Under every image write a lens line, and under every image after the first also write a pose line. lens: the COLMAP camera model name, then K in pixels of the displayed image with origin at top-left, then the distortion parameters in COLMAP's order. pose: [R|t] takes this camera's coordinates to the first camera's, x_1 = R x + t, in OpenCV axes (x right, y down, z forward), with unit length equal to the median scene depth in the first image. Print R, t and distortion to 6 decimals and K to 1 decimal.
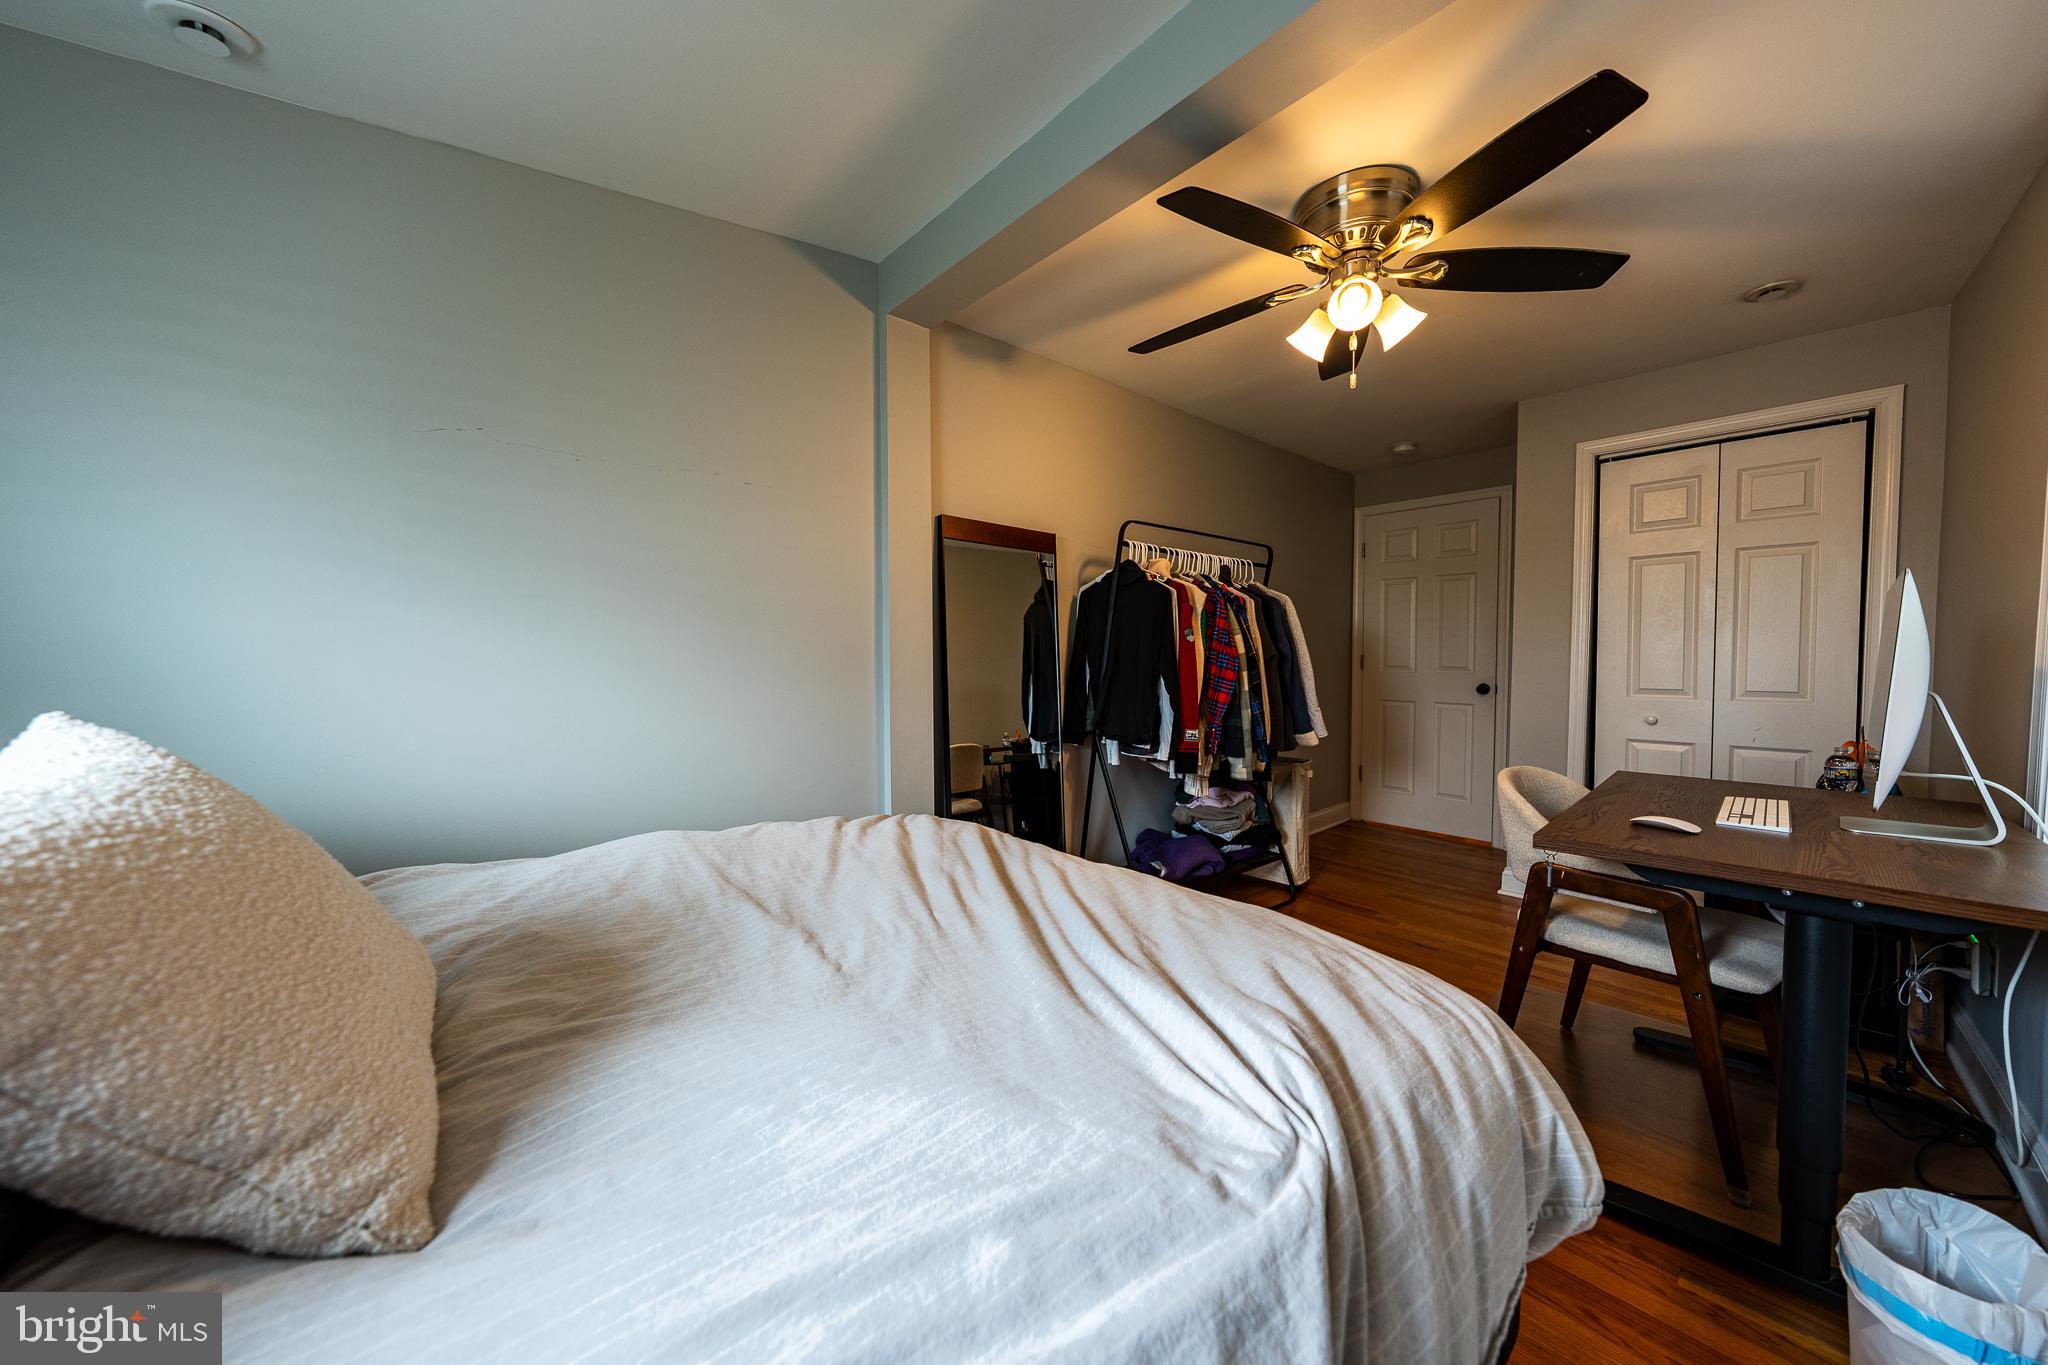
lens RADIAL K [[700.7, 0, 1024.0], [0, 700.7, 682.5], [0, 0, 1]] dist [-0.001725, -0.000103]
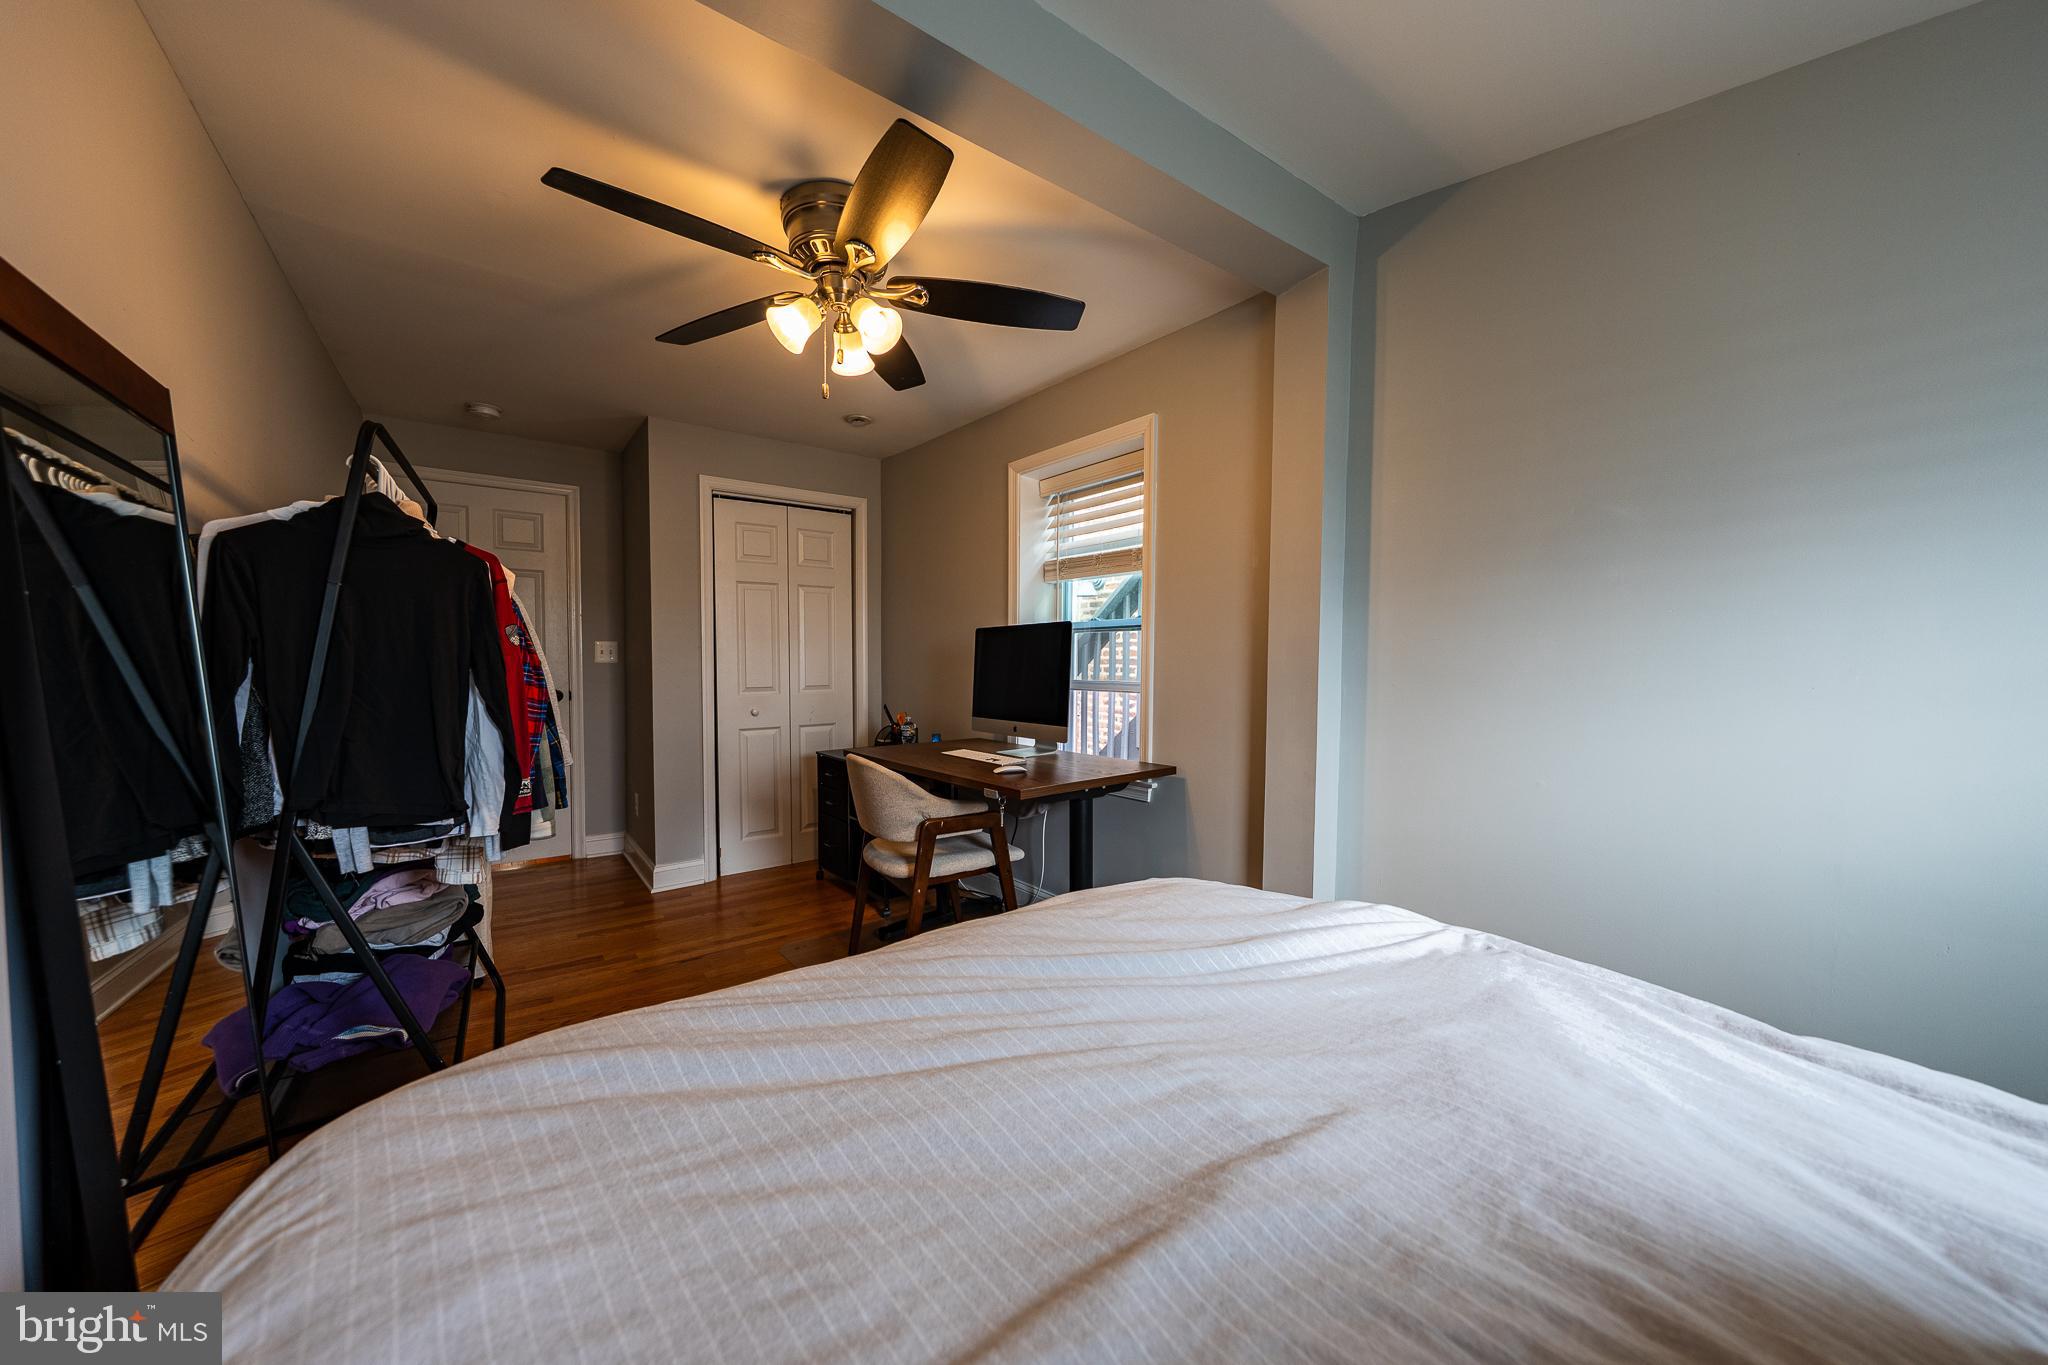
lens RADIAL K [[700.7, 0, 1024.0], [0, 700.7, 682.5], [0, 0, 1]] dist [-0.001725, -0.000103]
pose [[0.074551, -0.036577, 0.996546, -0.395388], [0.036331, 0.998763, 0.033940, -0.029304], [-0.996555, 0.033675, 0.075787, 0.498720]]
